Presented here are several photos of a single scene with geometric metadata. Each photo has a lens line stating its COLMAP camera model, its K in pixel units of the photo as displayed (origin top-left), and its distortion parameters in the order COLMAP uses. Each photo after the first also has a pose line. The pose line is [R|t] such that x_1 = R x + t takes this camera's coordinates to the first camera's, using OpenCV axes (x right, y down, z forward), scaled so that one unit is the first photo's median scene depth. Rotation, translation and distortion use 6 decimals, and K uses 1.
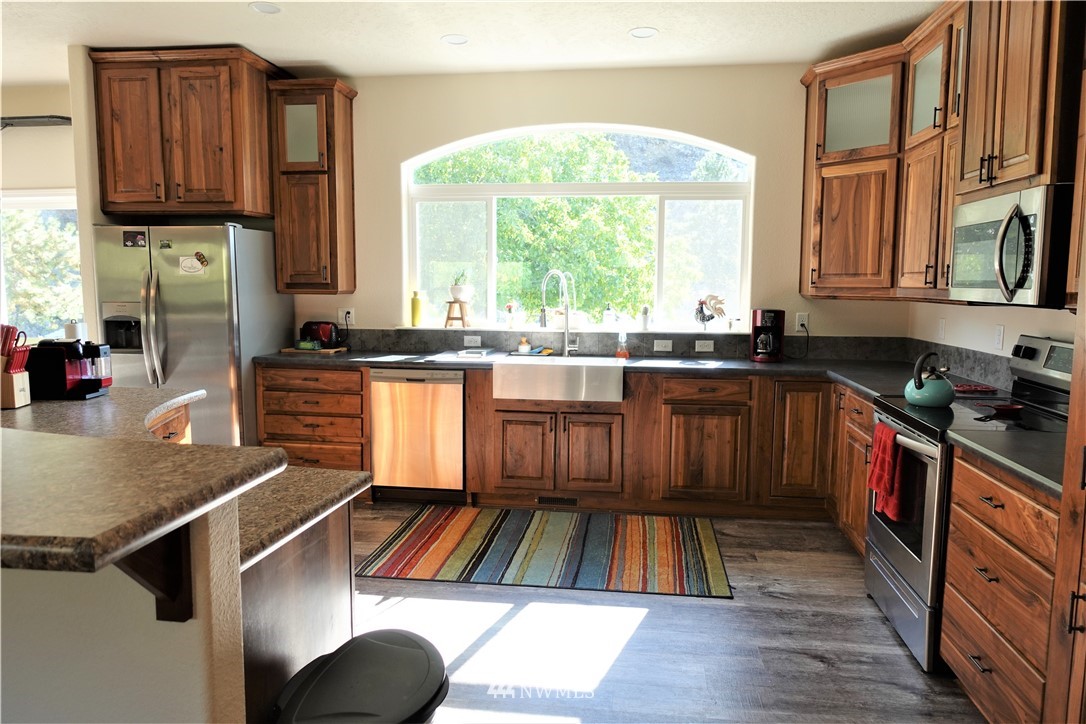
lens RADIAL K [[749.6, 0, 547.4], [0, 749.6, 362.0], [0, 0, 1]] dist [-0.000546, 0.000709]
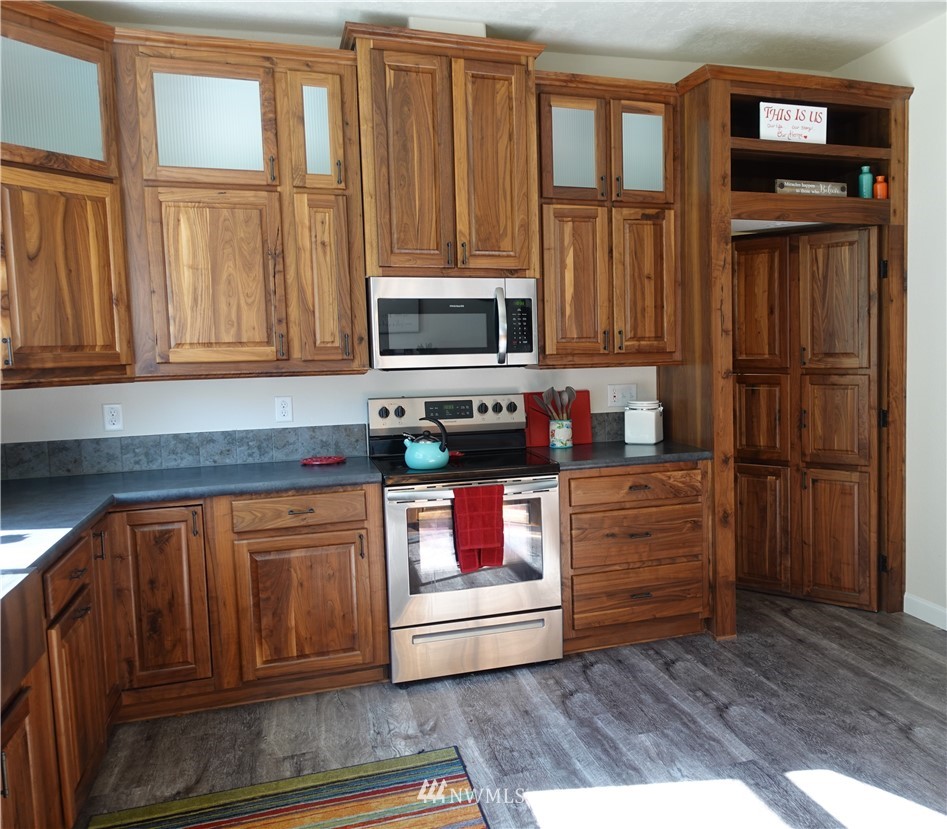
lens RADIAL K [[857.1, 0, 625.5], [0, 857.1, 414.0], [0, 0, 1]] dist [-0.000220, 0.002749]
pose [[-0.483556, -0.072293, 0.872323, -0.454066], [0.111267, 0.983422, 0.143179, -0.107521], [-0.868213, 0.166296, -0.467496, 0.897888]]
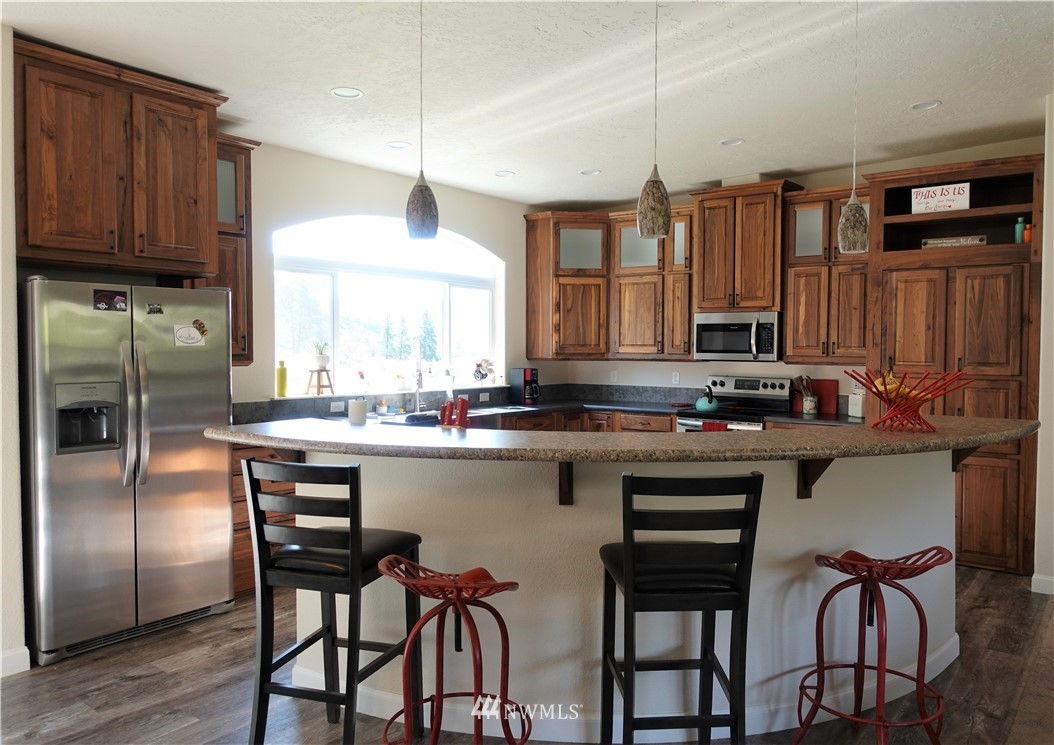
lens RADIAL K [[771.1, 0, 562.6], [0, 771.1, 372.9], [0, 0, 1]] dist [0.002004, 0.001594]
pose [[0.490839, -0.033127, 0.870620, -1.016774], [0.091137, 0.995747, -0.013493, -0.036467], [-0.866470, 0.085969, 0.491771, 0.211802]]
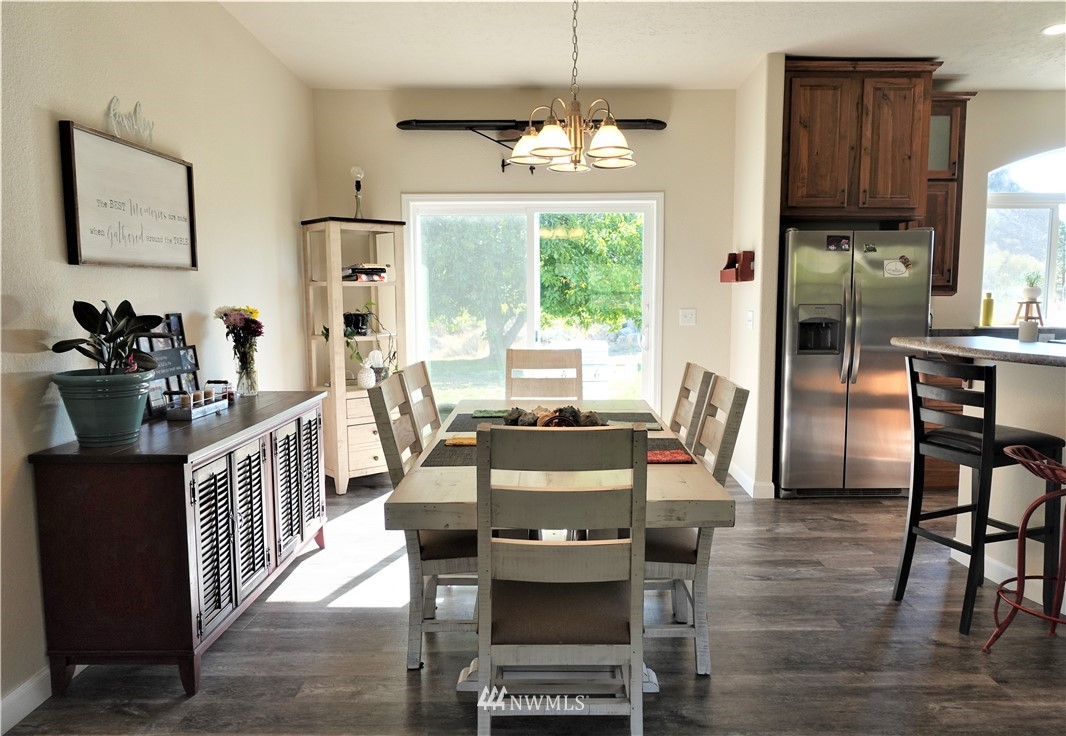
lens RADIAL K [[764.6, 0, 553.6], [0, 764.6, 370.9], [0, 0, 1]] dist [-0.003588, -0.001058]
pose [[0.991093, -0.020329, 0.131609, -1.081337], [0.020263, 0.999793, 0.001840, 0.002084], [-0.131619, 0.000843, 0.991300, 0.008303]]
